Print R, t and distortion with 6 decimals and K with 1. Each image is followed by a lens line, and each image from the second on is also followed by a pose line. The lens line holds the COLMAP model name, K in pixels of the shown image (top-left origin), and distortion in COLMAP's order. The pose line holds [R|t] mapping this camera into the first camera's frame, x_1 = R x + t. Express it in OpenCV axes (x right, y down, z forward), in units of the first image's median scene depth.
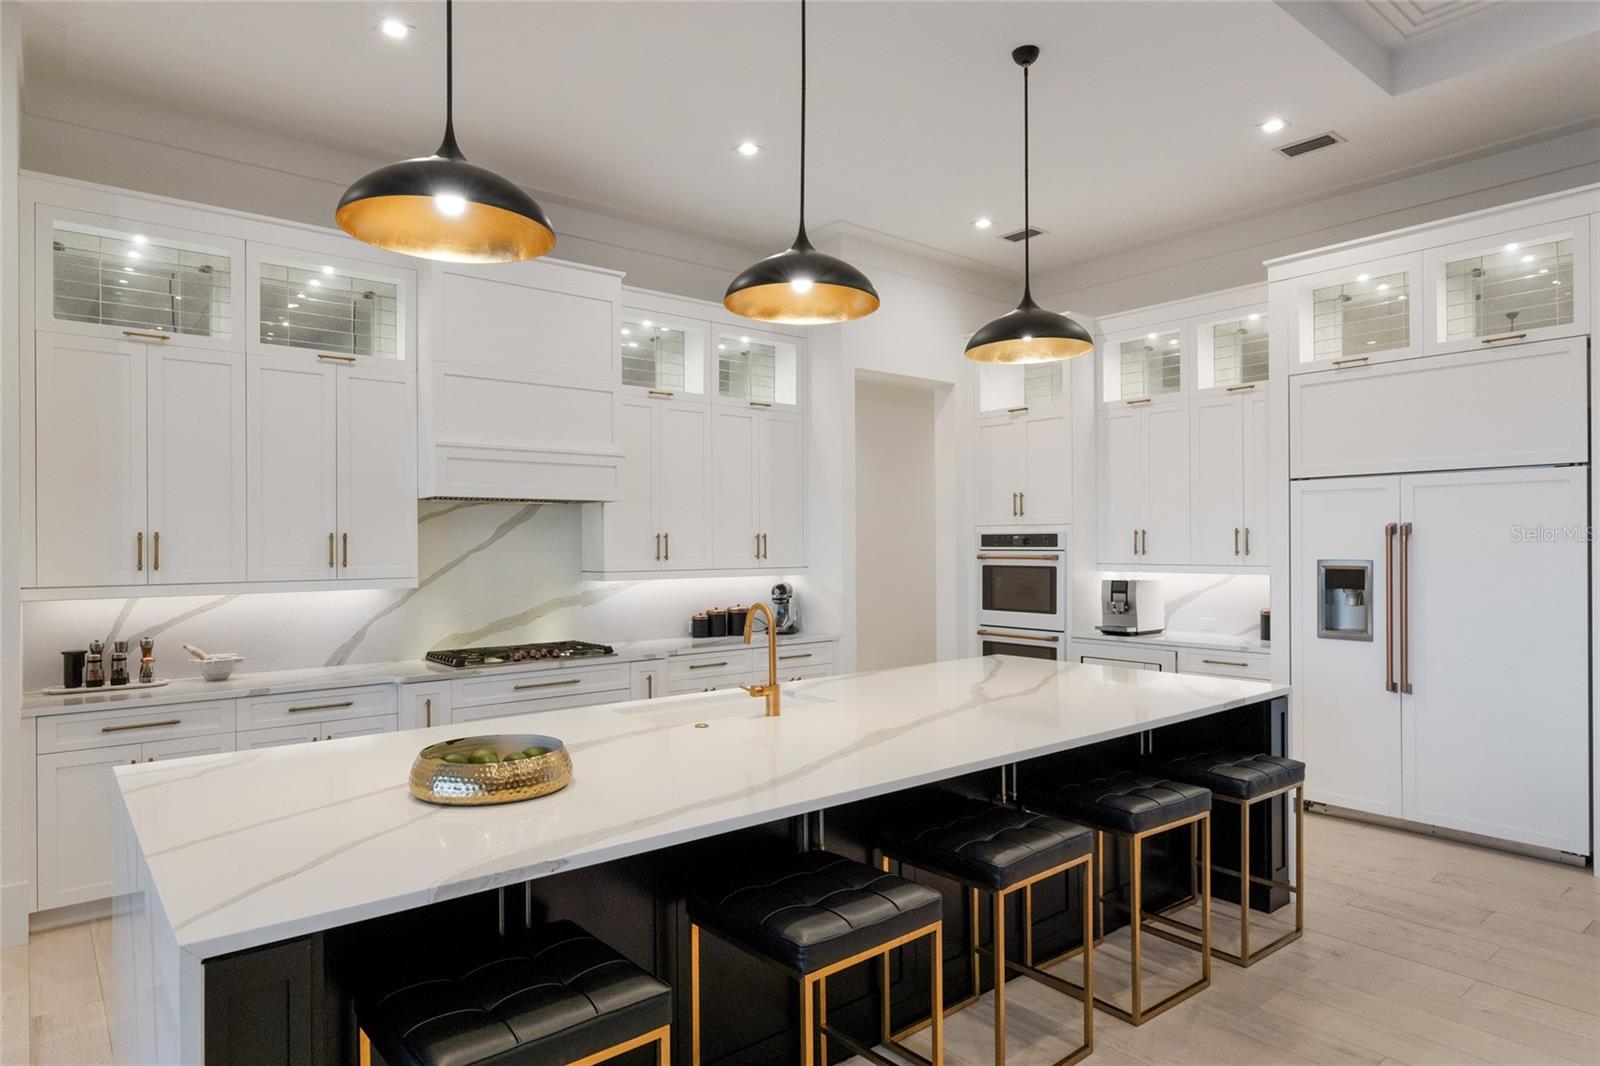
lens RADIAL K [[929.7, 0, 797.5], [0, 929.7, 537.6], [0, 0, 1]] dist [0.003372, -0.000167]
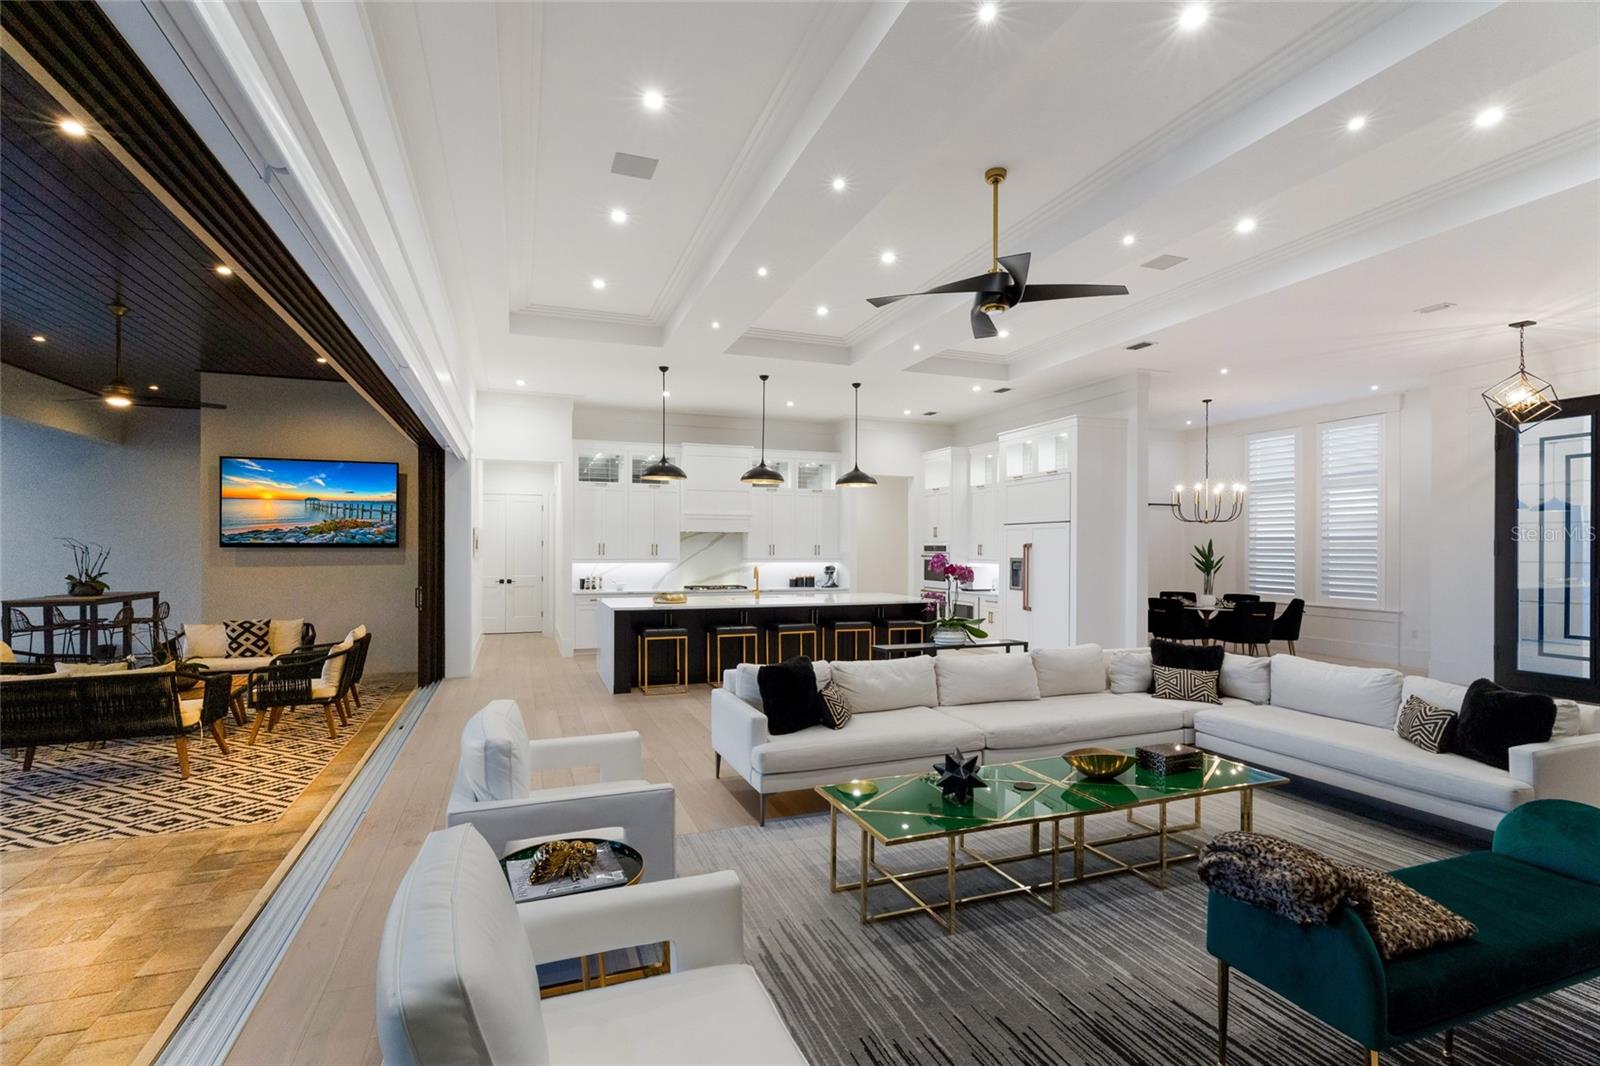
lens RADIAL K [[741.2, 0, 797.3], [0, 741.2, 547.3], [0, 0, 1]] dist [0.005895, 0.000228]
pose [[0.945243, 0.009467, -0.326229, 0.700250], [-0.007108, 0.999939, 0.008422, -0.016713], [0.326289, -0.005642, 0.945253, -1.078792]]
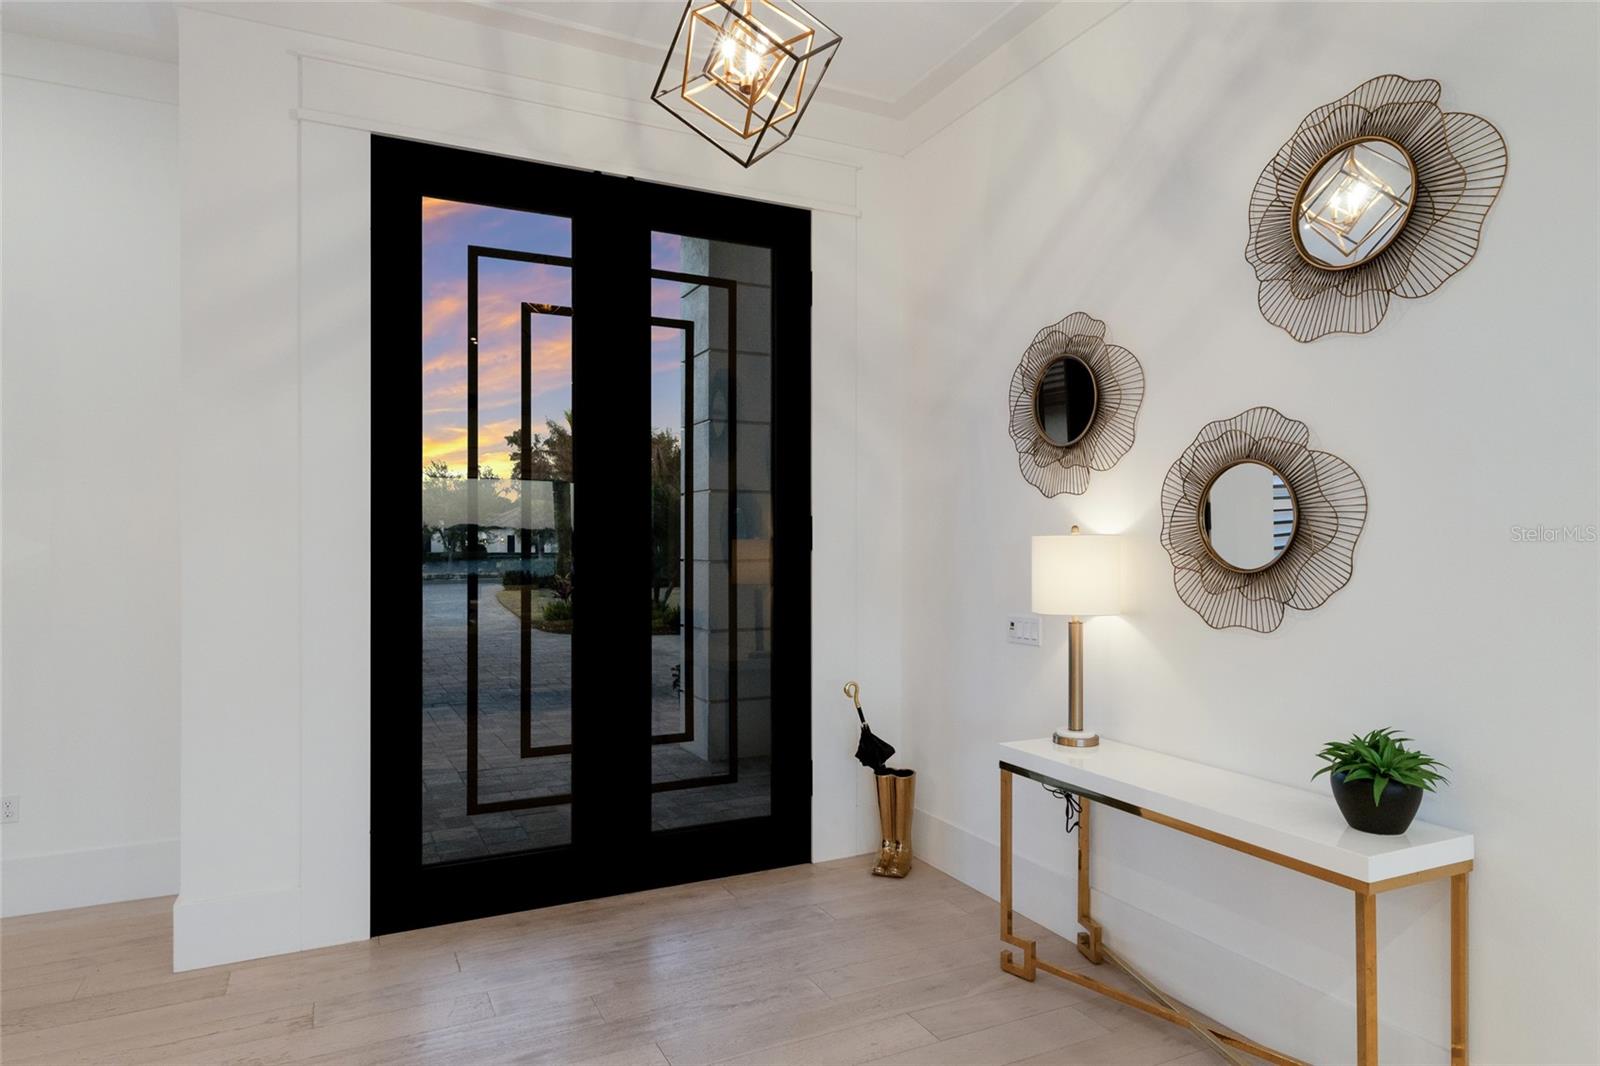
lens RADIAL K [[929.7, 0, 804.7], [0, 929.7, 533.5], [0, 0, 1]] dist [0.003372, -0.000167]
pose [[0.235277, 0.012524, 0.971848, 1.017875], [-0.007625, 0.999910, -0.011039, -0.006186], [-0.971898, -0.004813, 0.235351, 0.563816]]
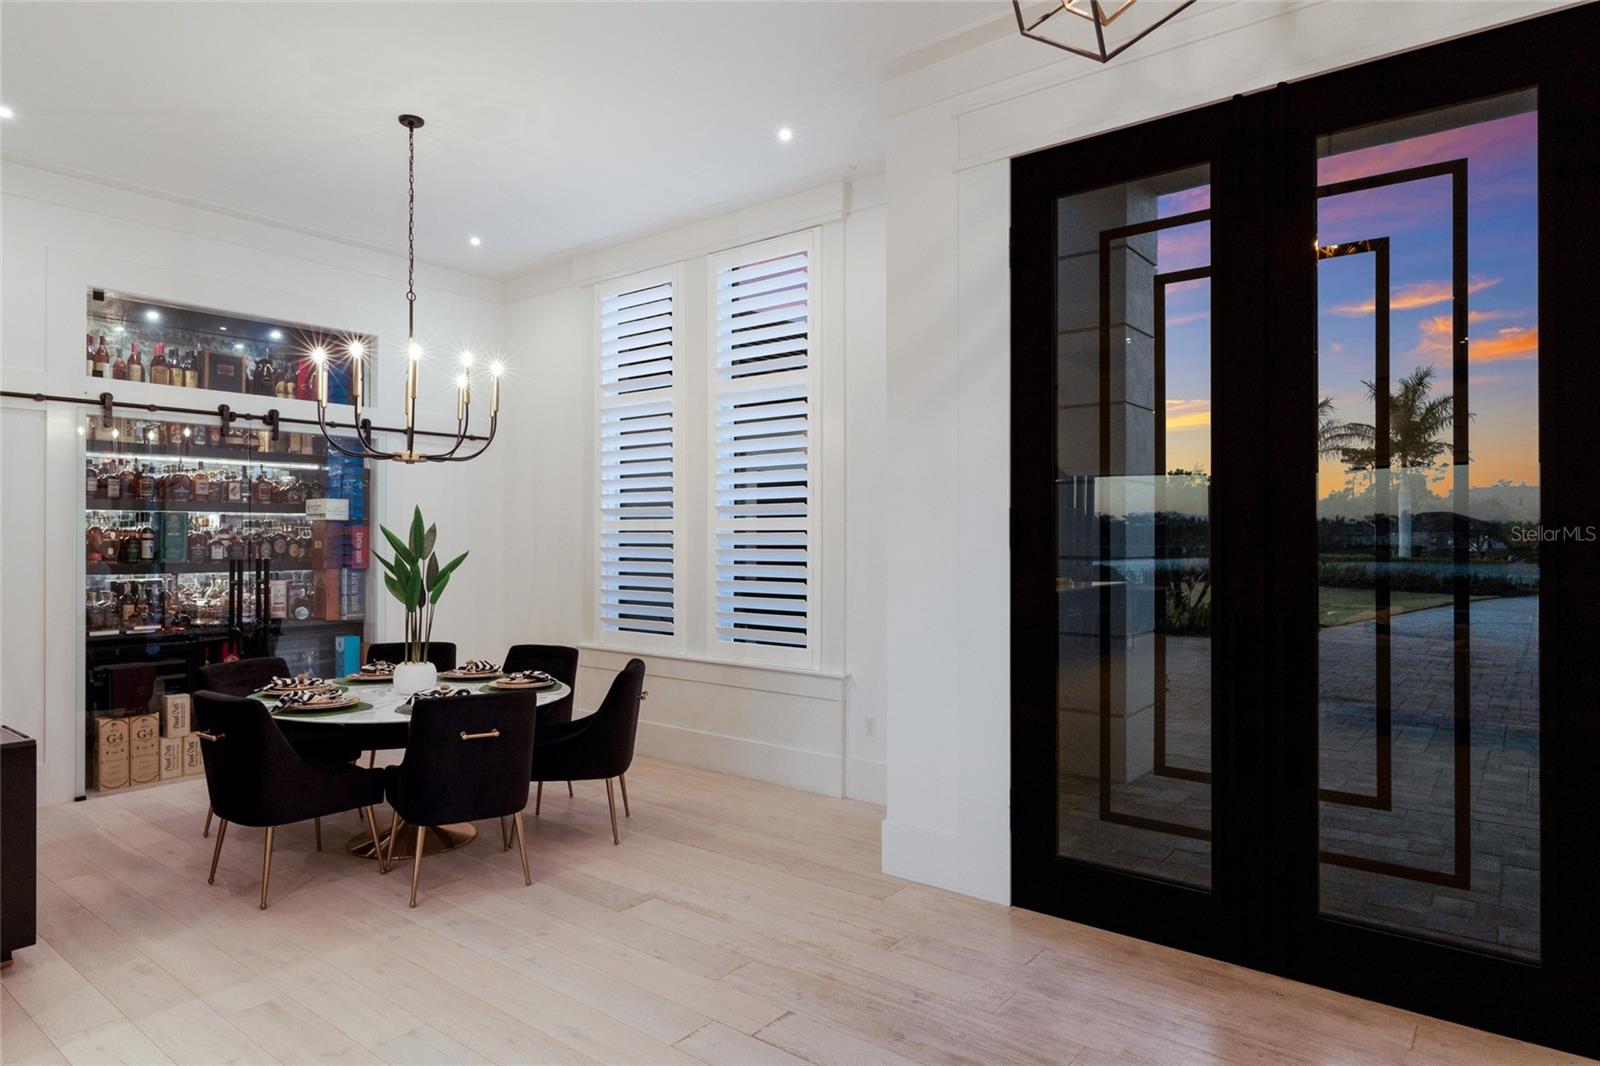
lens RADIAL K [[929.7, 0, 800.5], [0, 929.7, 527.5], [0, 0, 1]] dist [0.003372, -0.000167]
pose [[0.975697, 0.005689, 0.219052, 1.310347], [-0.005962, 0.999982, 0.000586, -0.013252], [-0.219045, -0.001878, 0.975713, 0.333959]]
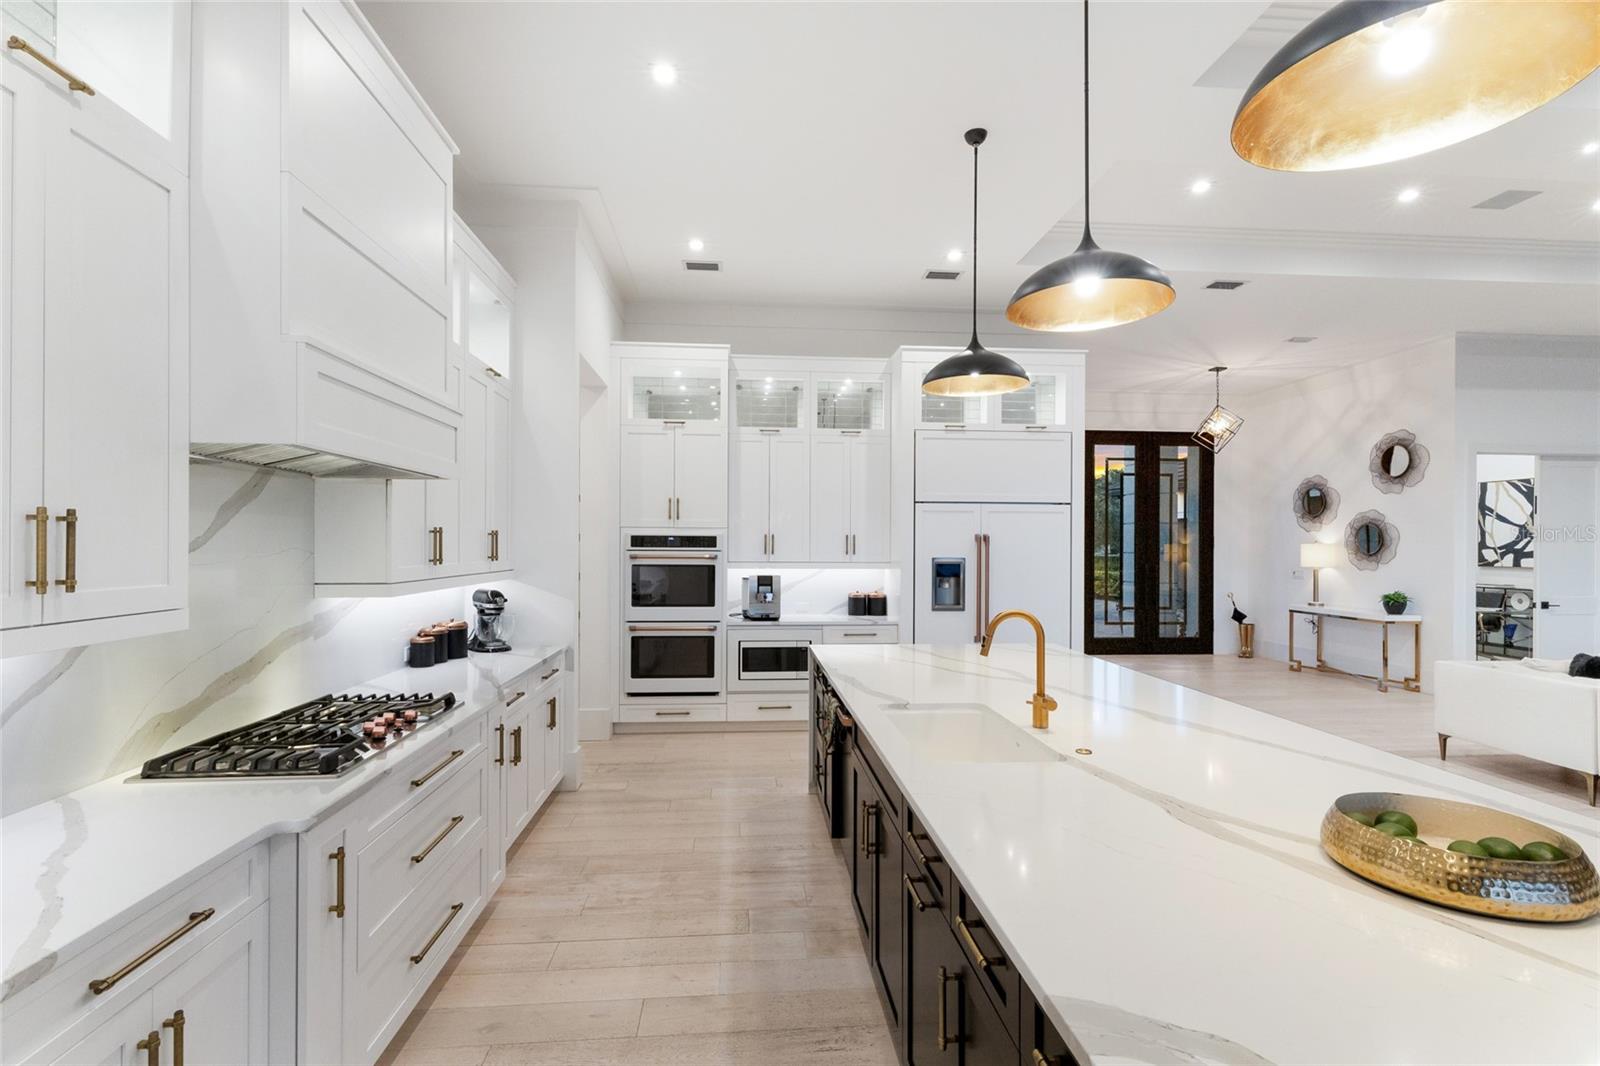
lens RADIAL K [[741.2, 0, 800.9], [0, 741.2, 541.3], [0, 0, 1]] dist [0.005895, 0.000228]
pose [[0.570107, 0.011616, 0.821488, -0.547309], [-0.014489, 0.999887, -0.004083, 0.005774], [-0.821443, -0.009575, 0.570211, 0.528571]]
